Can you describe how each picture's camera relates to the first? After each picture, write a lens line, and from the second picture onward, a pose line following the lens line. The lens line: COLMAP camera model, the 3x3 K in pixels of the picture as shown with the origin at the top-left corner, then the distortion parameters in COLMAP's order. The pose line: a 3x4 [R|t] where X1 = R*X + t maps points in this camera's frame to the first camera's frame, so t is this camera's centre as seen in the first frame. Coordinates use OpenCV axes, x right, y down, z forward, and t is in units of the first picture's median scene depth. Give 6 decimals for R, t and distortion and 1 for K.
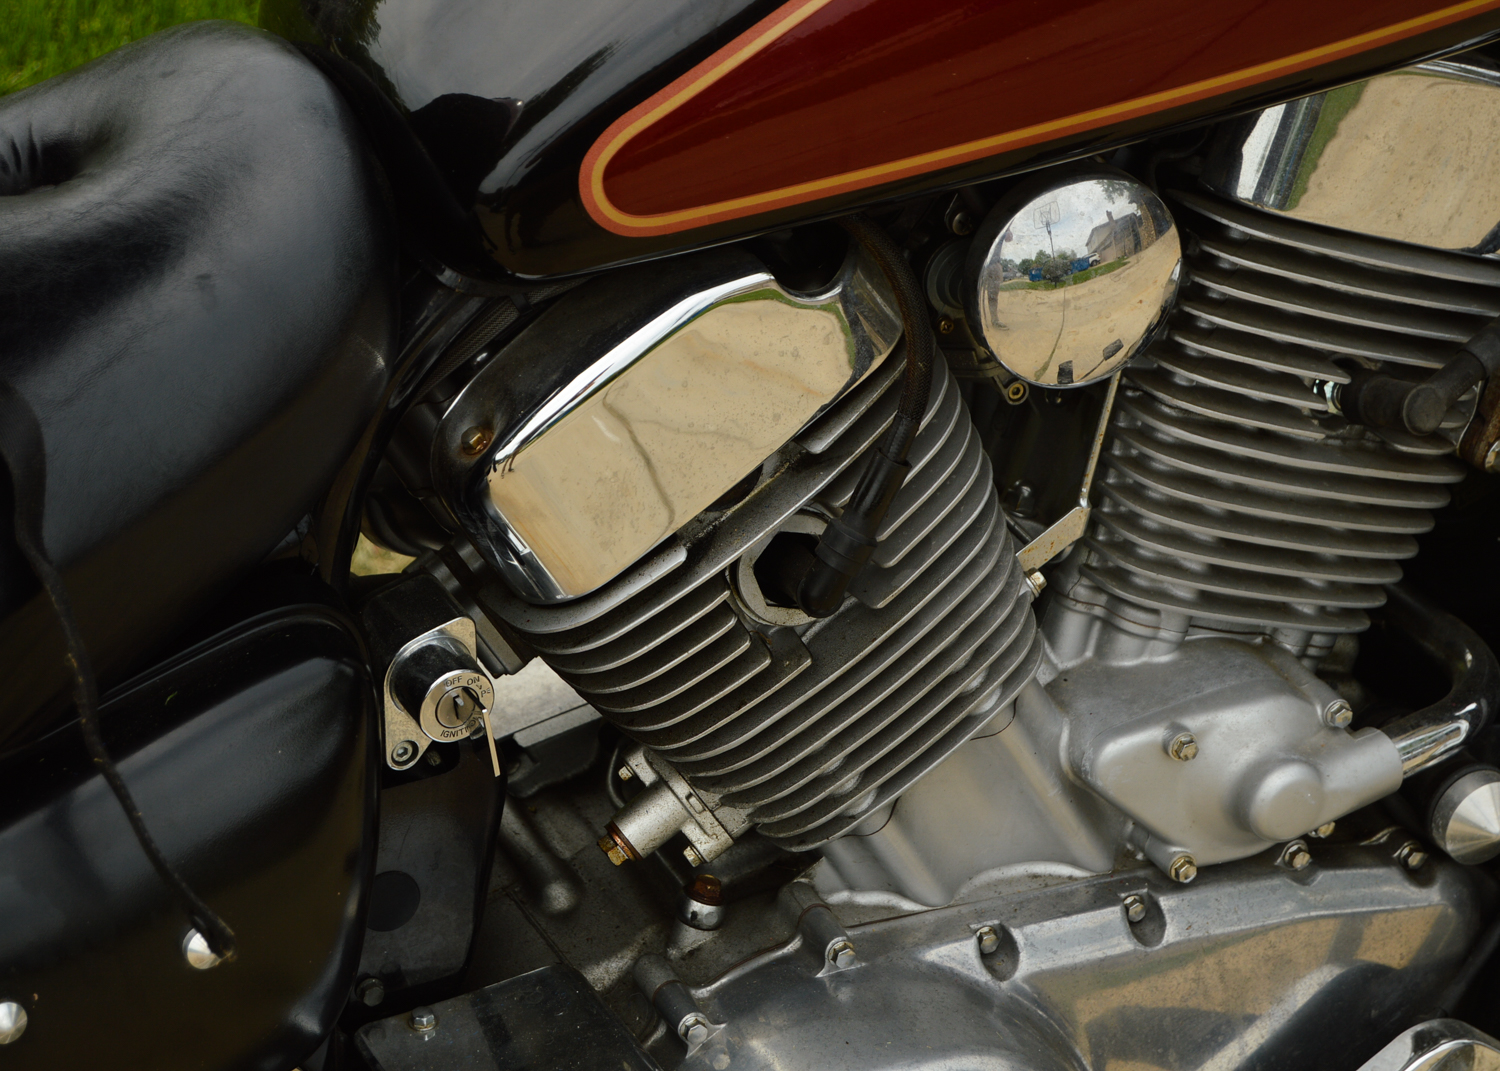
lens RADIAL K [[3680.3, 0, 757.2], [0, 3680.3, 538.5], [0, 0, 1]] dist [0.004014, -0.410751]
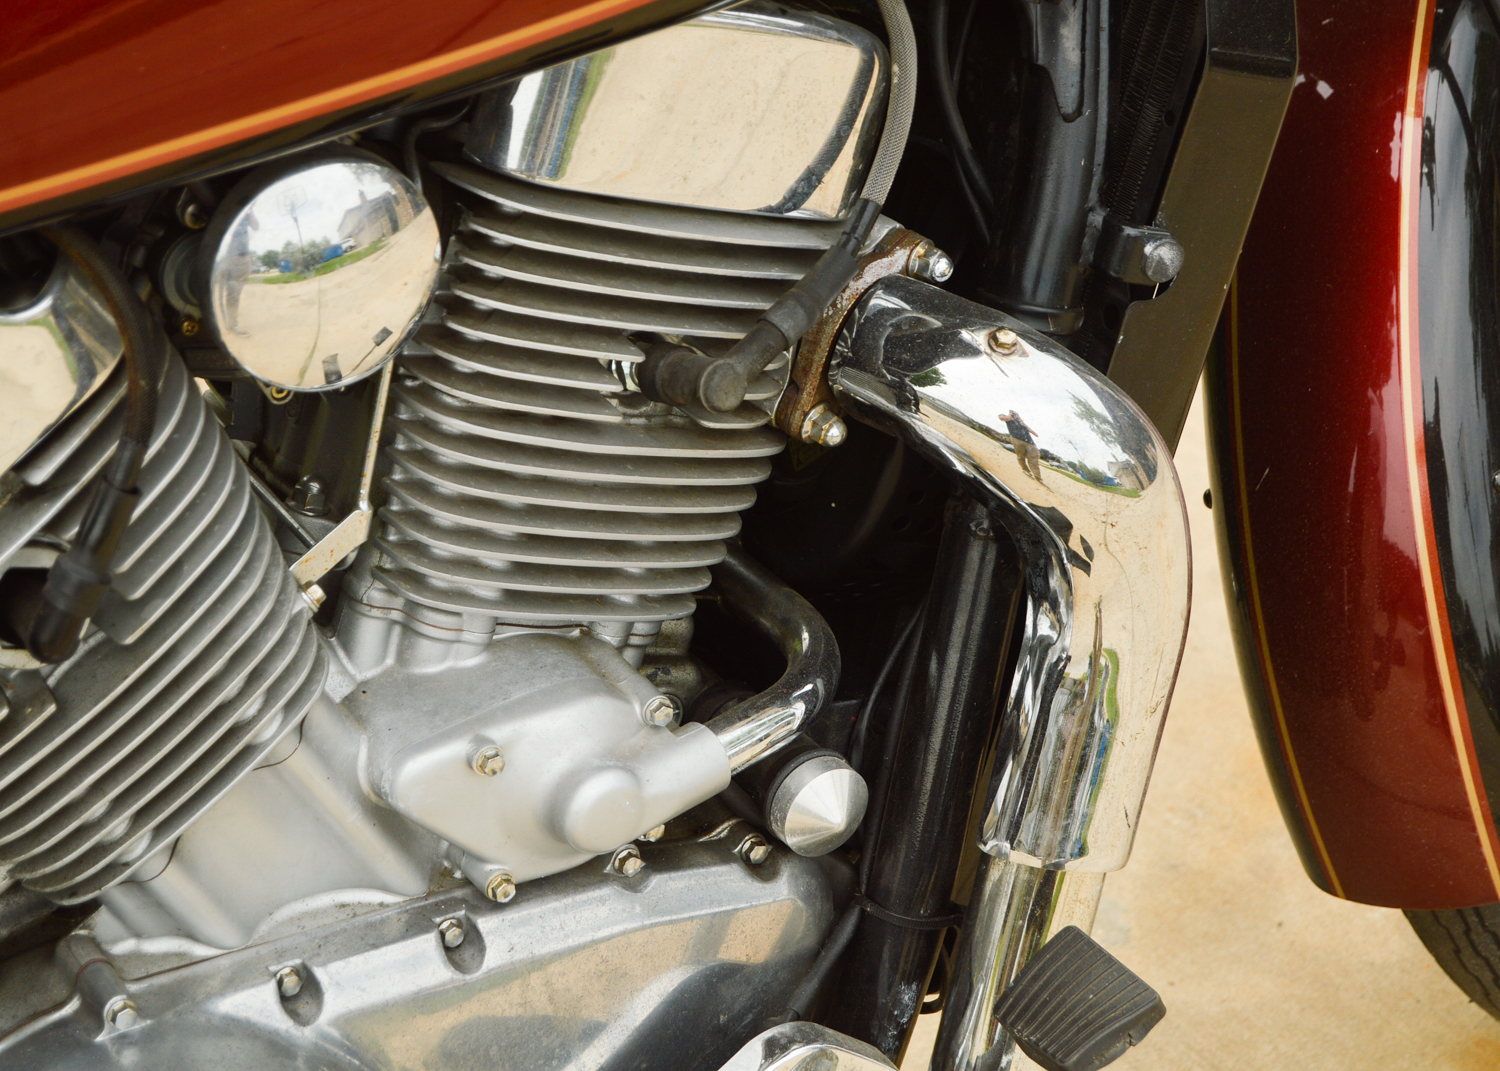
lens RADIAL K [[3680.3, 0, 757.2], [0, 3680.3, 538.5], [0, 0, 1]] dist [0.004014, -0.410751]
pose [[0.991529, -0.056976, 0.116721, 0.077511], [0.051745, 0.997536, 0.047372, -0.039493], [-0.119132, -0.040931, 0.992034, 0.074443]]
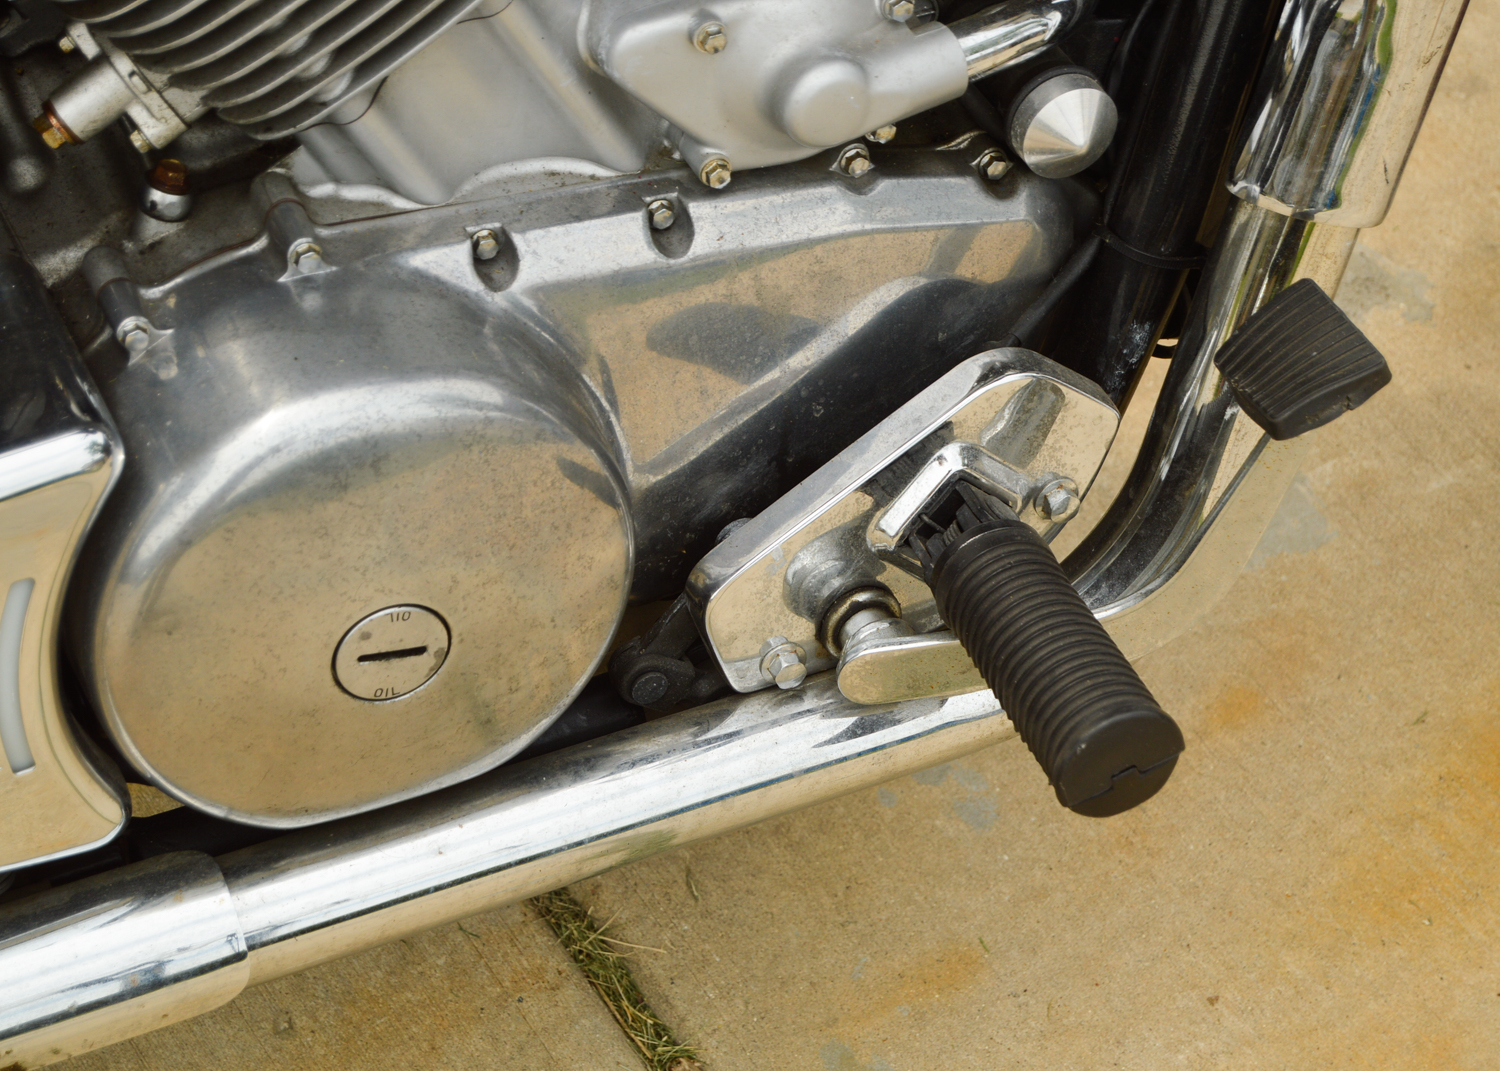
lens RADIAL K [[3680.3, 0, 757.2], [0, 3680.3, 538.5], [0, 0, 1]] dist [0.004014, -0.410751]
pose [[0.999091, 0.042397, -0.004497, 0.135429], [-0.040346, 0.974284, 0.221683, -0.022495], [0.013780, -0.221300, 0.975108, 0.111299]]
